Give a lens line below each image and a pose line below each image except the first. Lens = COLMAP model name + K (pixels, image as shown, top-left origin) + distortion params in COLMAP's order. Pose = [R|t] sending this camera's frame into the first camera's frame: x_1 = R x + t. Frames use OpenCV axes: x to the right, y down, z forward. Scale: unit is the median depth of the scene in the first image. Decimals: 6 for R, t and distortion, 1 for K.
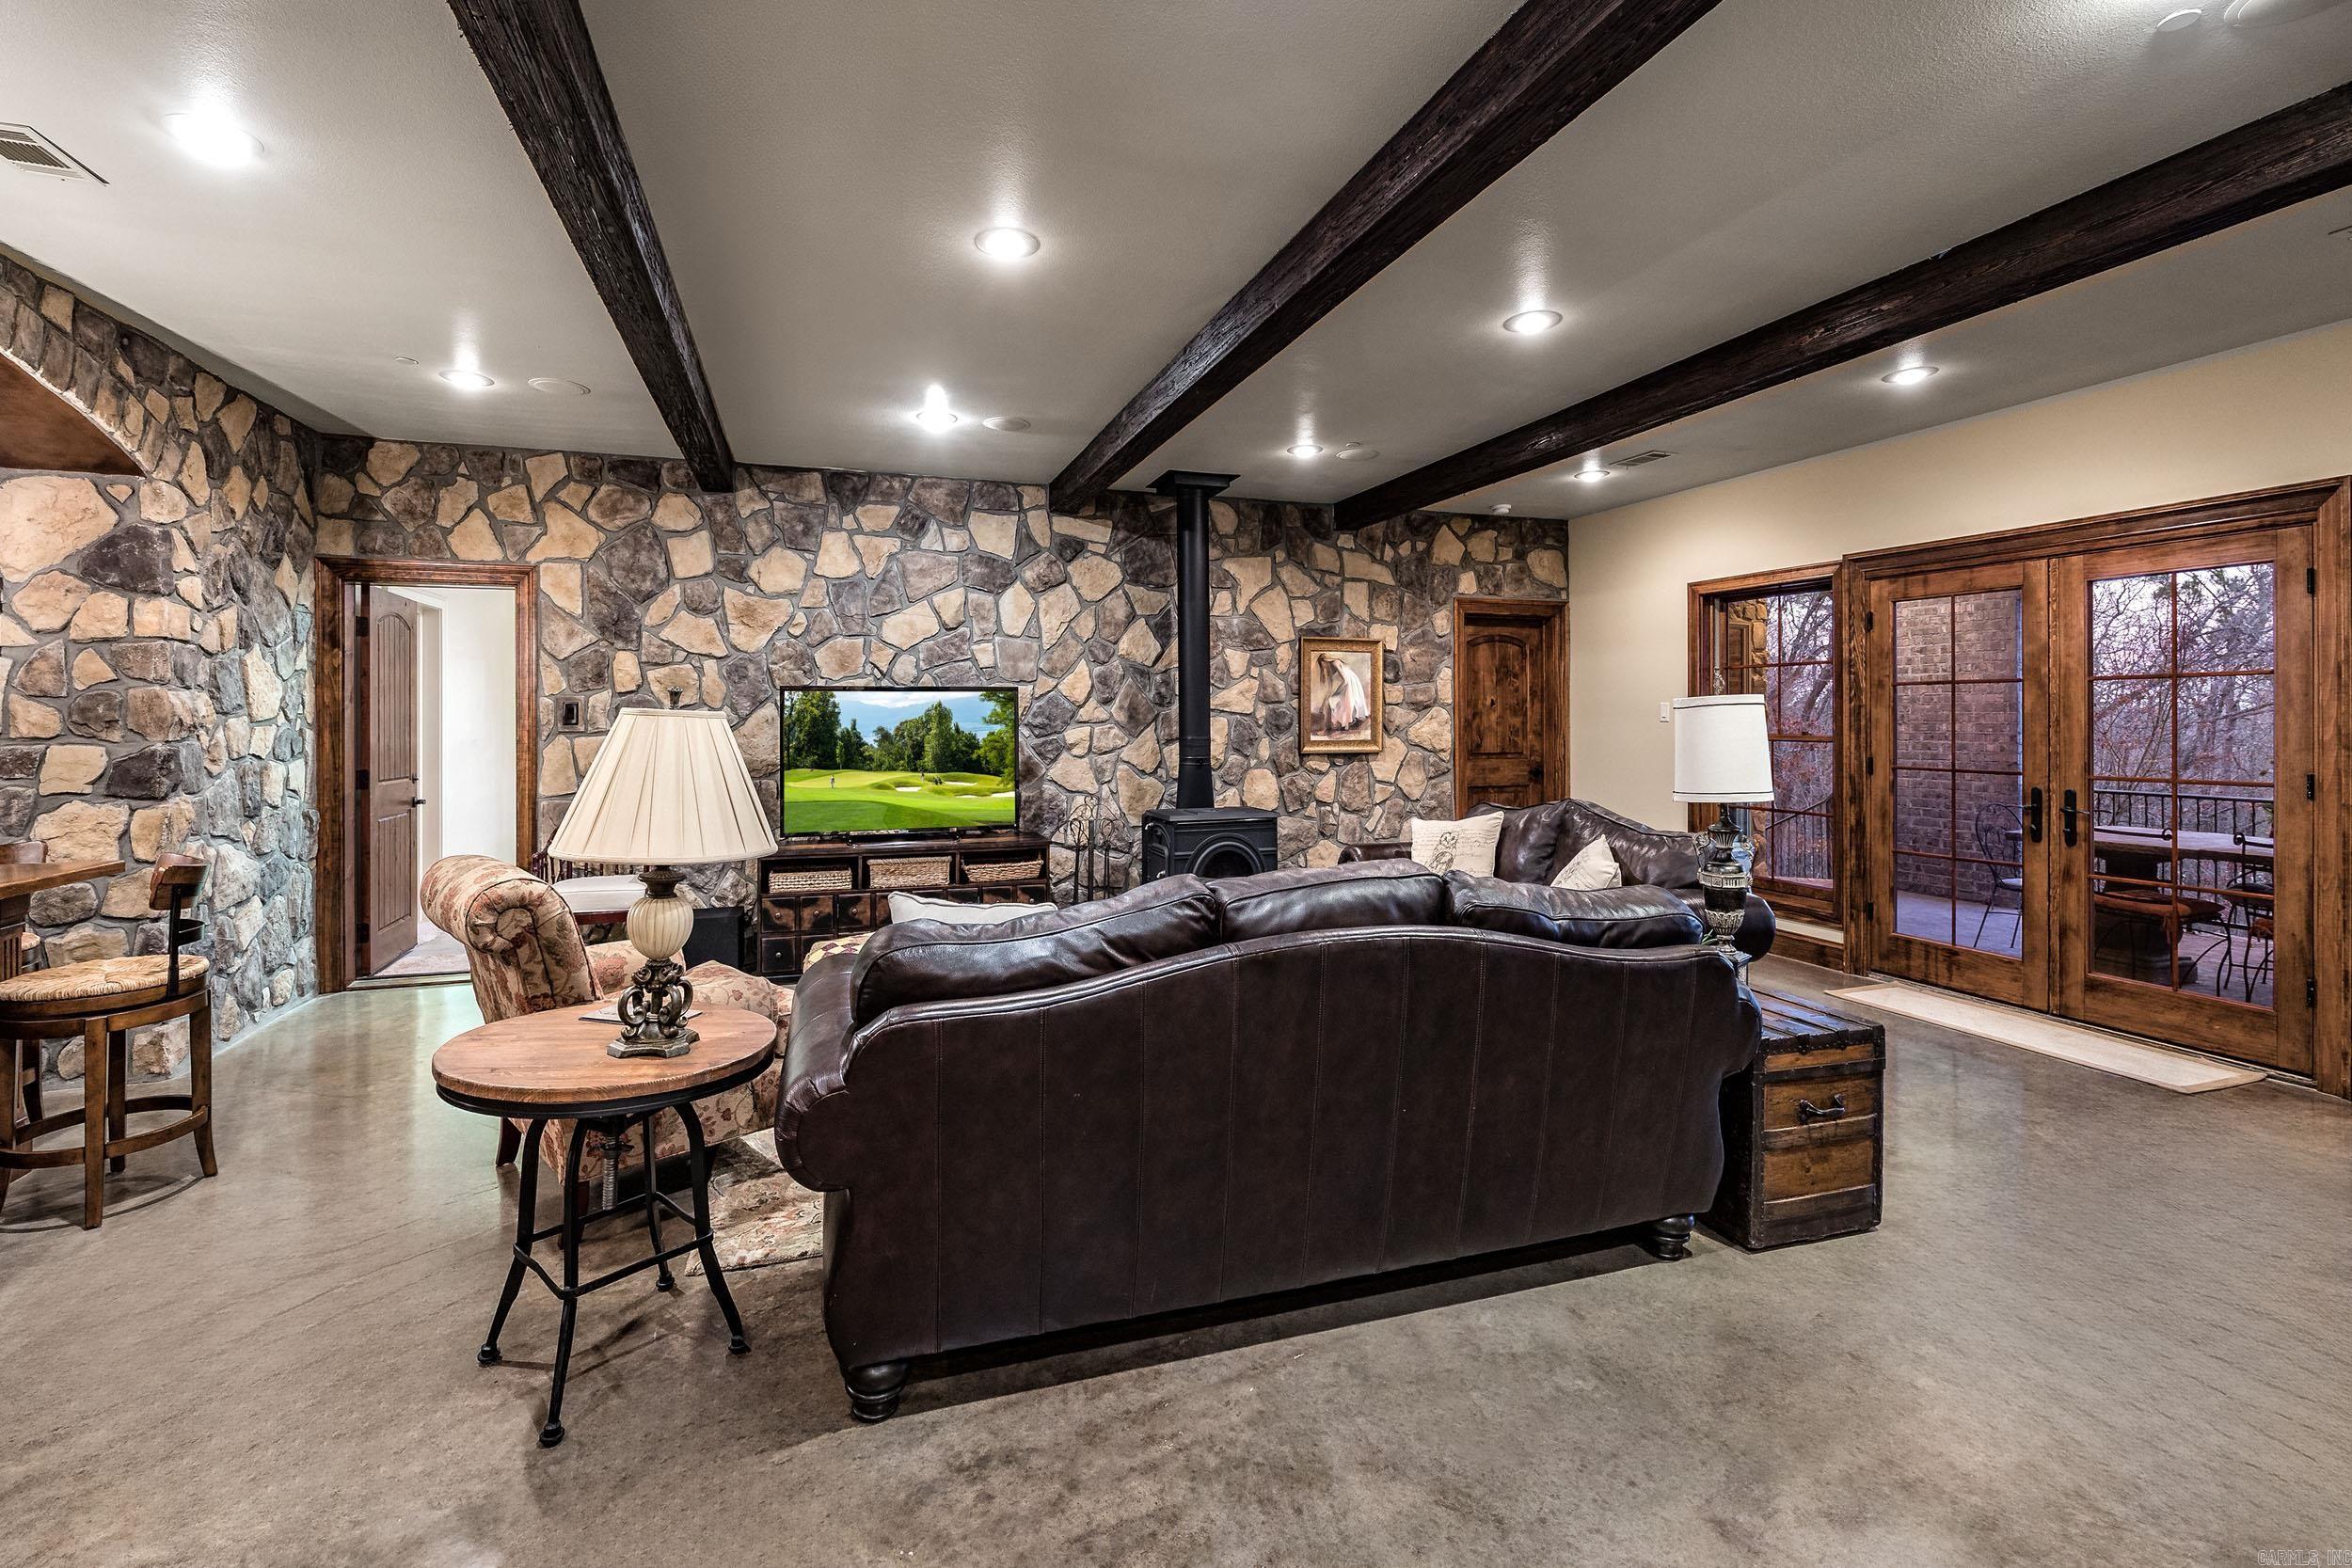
lens RADIAL K [[1009.5, 0, 1194.6], [0, 1009.5, 730.1], [0, 0, 1]] dist [-0.003221, 0.000909]
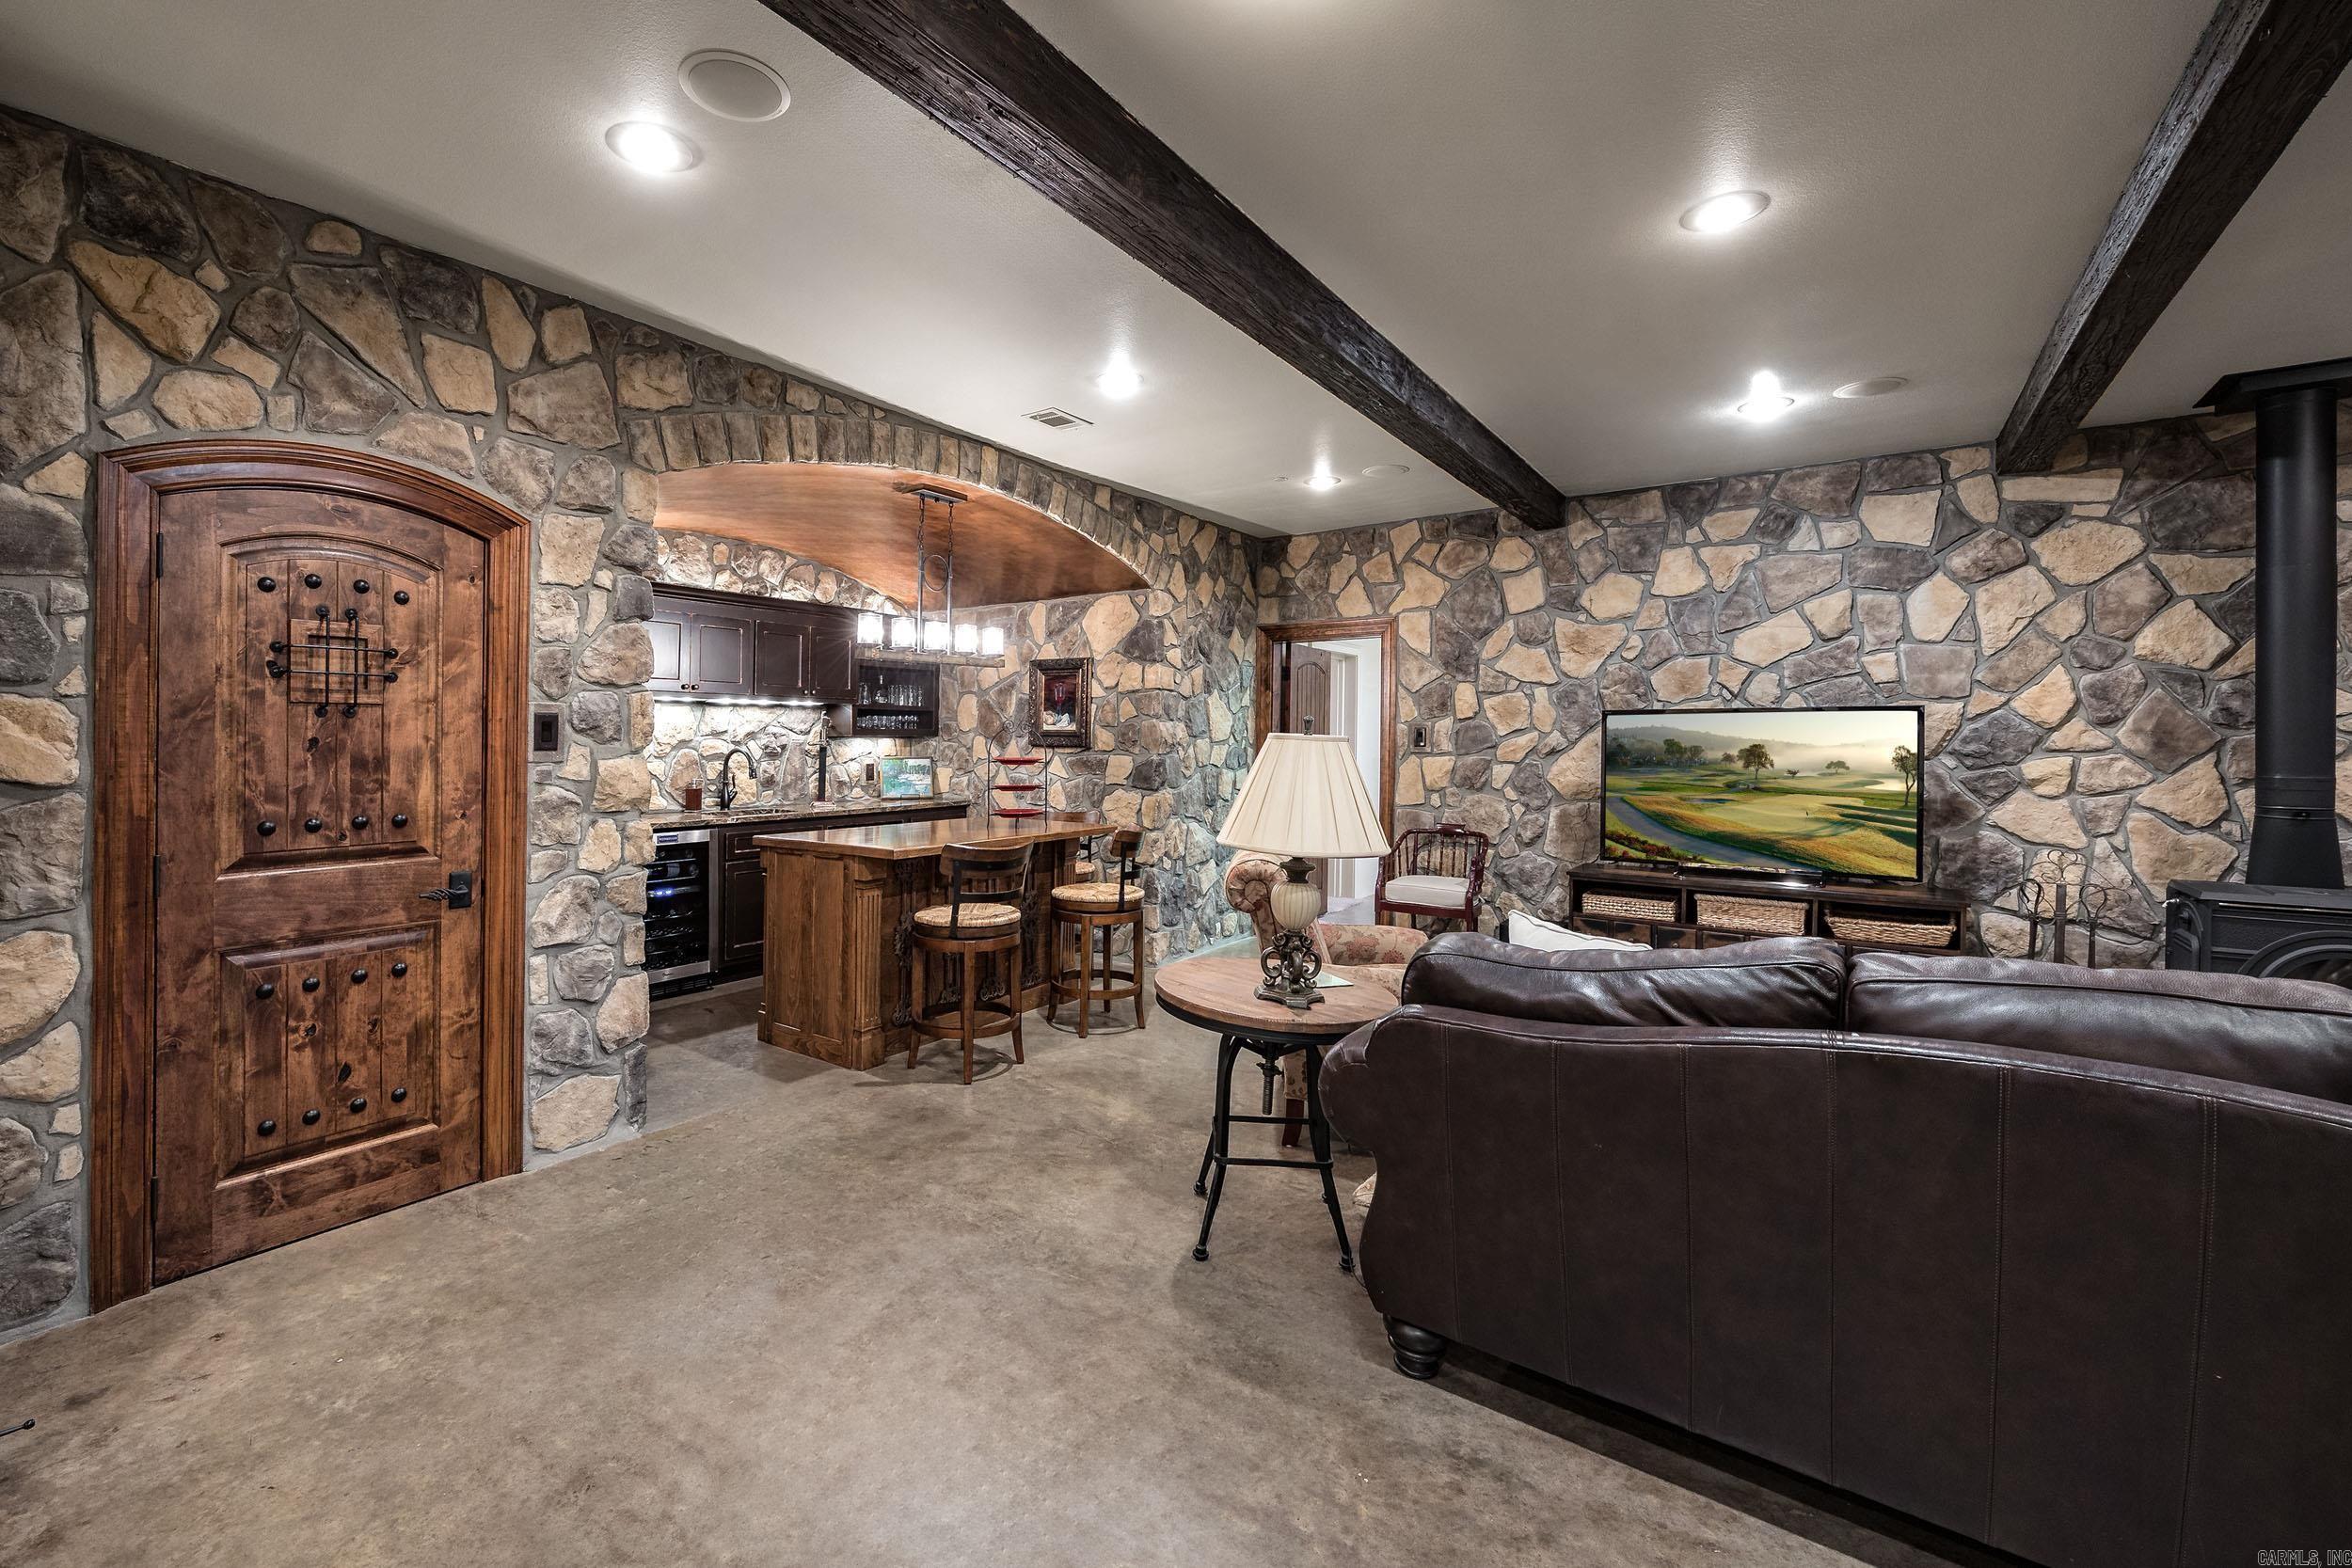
lens RADIAL K [[1009.5, 0, 1142.9], [0, 1009.5, 749.1], [0, 0, 1]] dist [-0.003221, 0.000909]
pose [[0.569304, 0.012415, -0.822034, 0.204262], [-0.016215, 0.999861, 0.003871, -0.001745], [0.821967, 0.011126, 0.569426, 0.057859]]
